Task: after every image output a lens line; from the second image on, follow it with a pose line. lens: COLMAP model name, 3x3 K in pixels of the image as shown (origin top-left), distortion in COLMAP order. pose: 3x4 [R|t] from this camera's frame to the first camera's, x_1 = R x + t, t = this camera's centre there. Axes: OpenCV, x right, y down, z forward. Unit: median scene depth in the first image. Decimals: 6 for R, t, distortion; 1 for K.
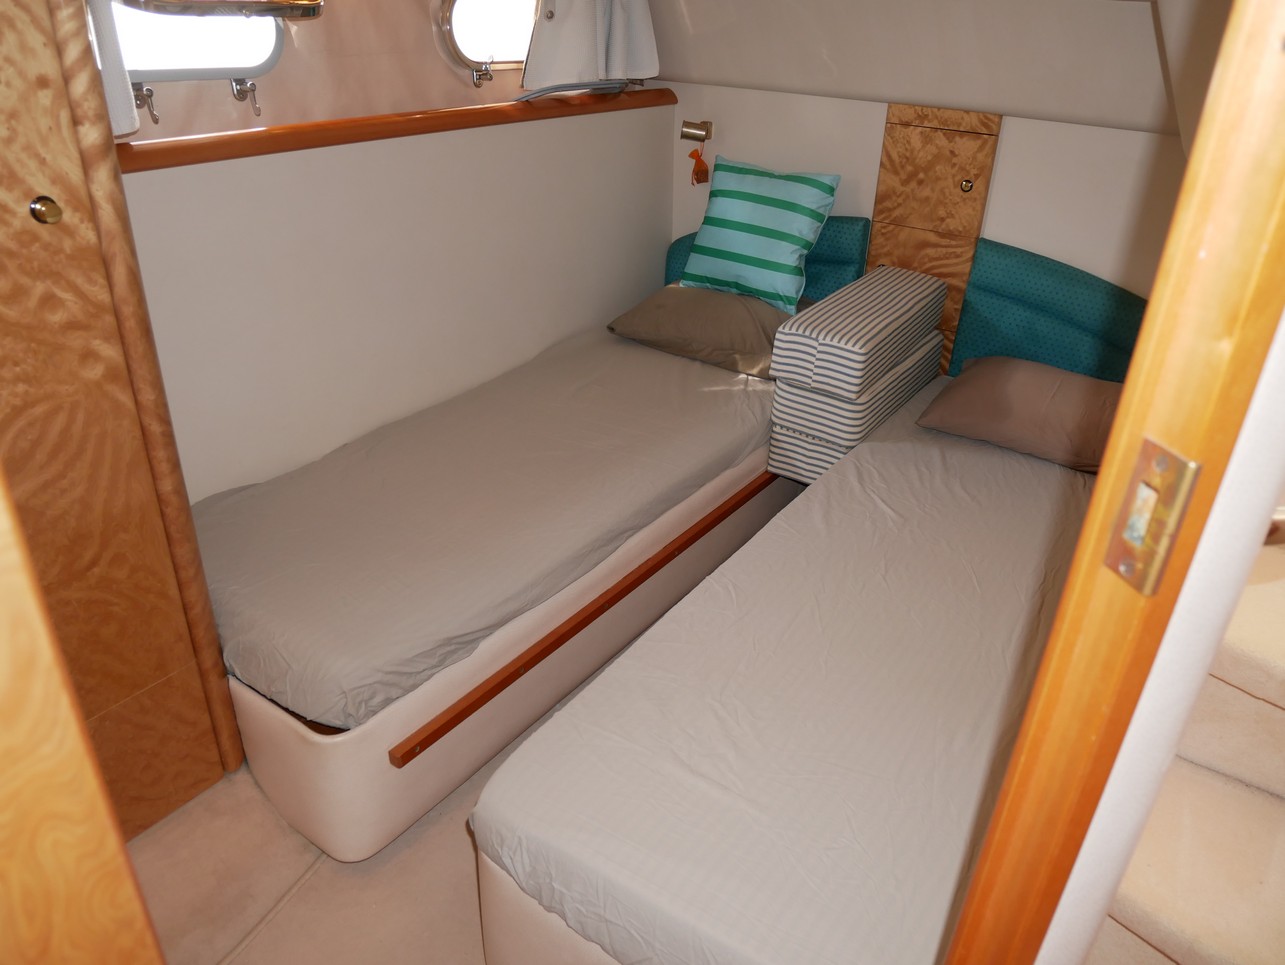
lens RADIAL K [[925.1, 0, 647.5], [0, 925.1, 476.7], [0, 0, 1]] dist [-0.075434, 0.030885]
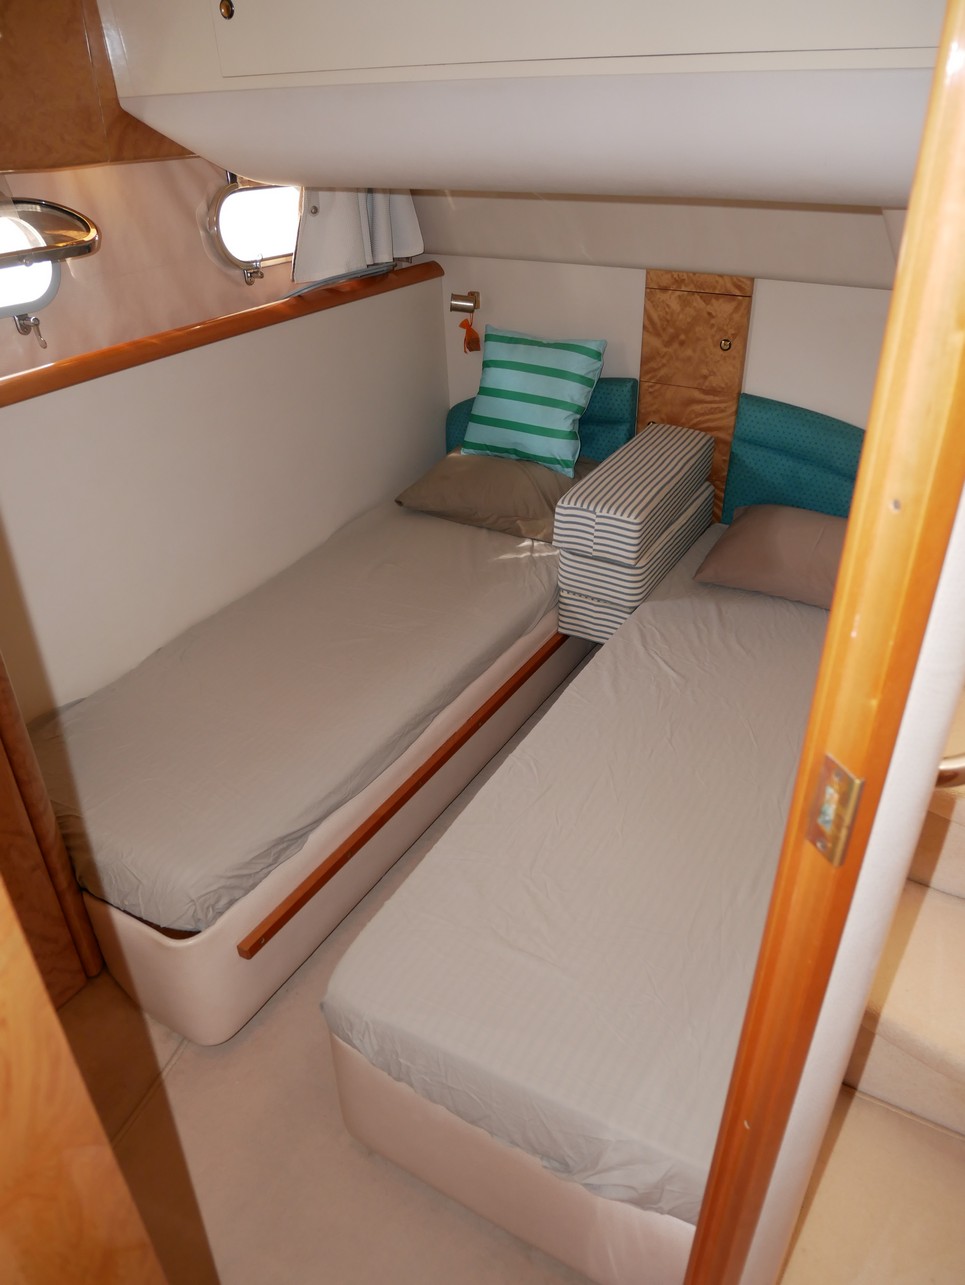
lens RADIAL K [[925.1, 0, 488.0], [0, 925.1, 642.5], [0, 0, 1]] dist [-0.075434, 0.030885]
pose [[0.995312, -0.086278, 0.043711, 0.002482], [0.083774, 0.994899, 0.056198, -0.103668], [-0.048337, -0.052273, 0.997462, -0.099618]]
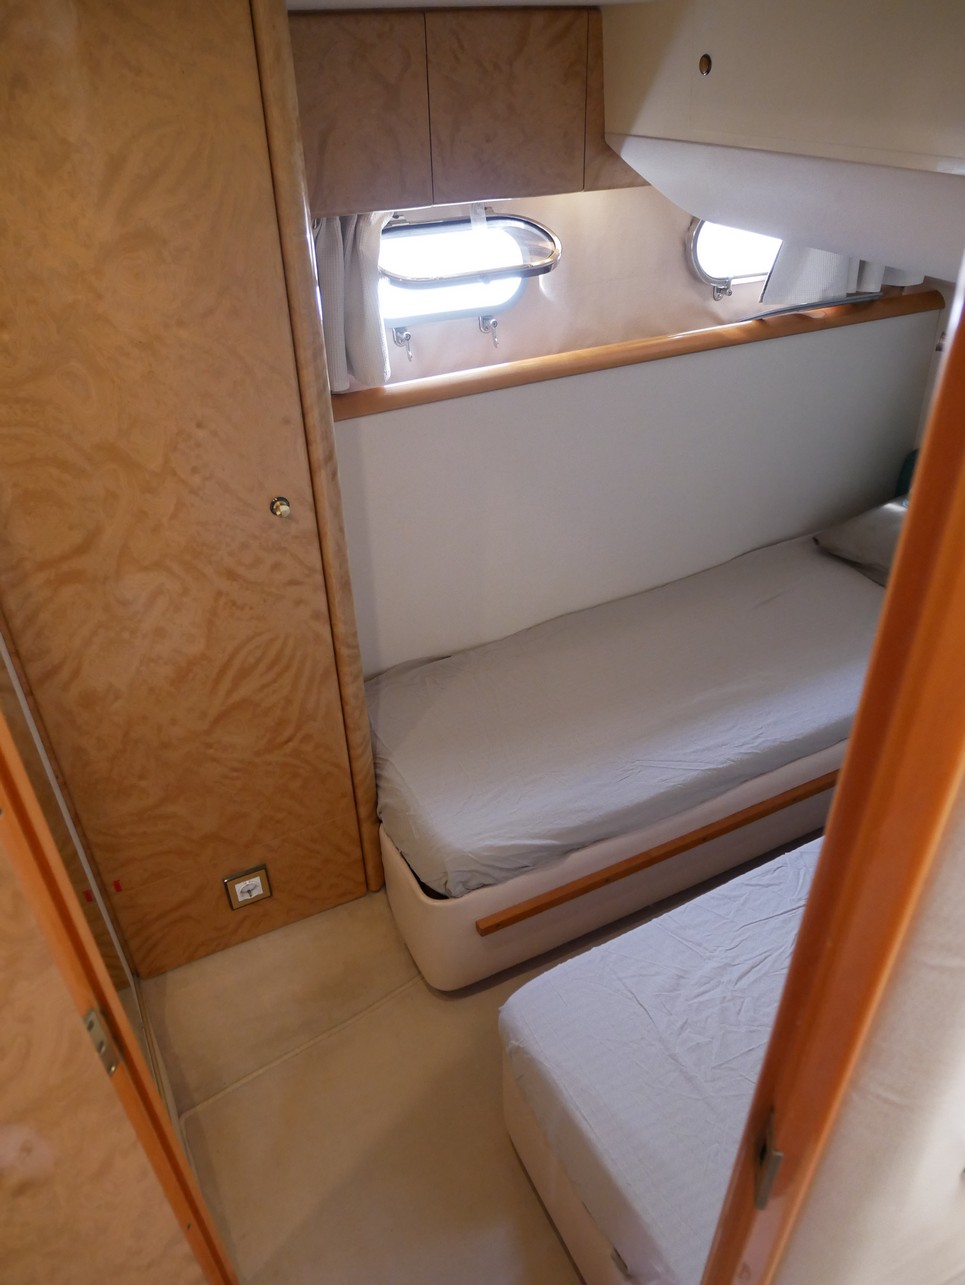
lens RADIAL K [[925.1, 0, 487.7], [0, 925.1, 640.0], [0, 0, 1]] dist [-0.075434, 0.030885]
pose [[0.876655, 0.215162, -0.430326, 0.190883], [-0.171077, 0.975379, 0.139170, -0.256616], [0.449676, -0.048386, 0.891880, -0.093780]]
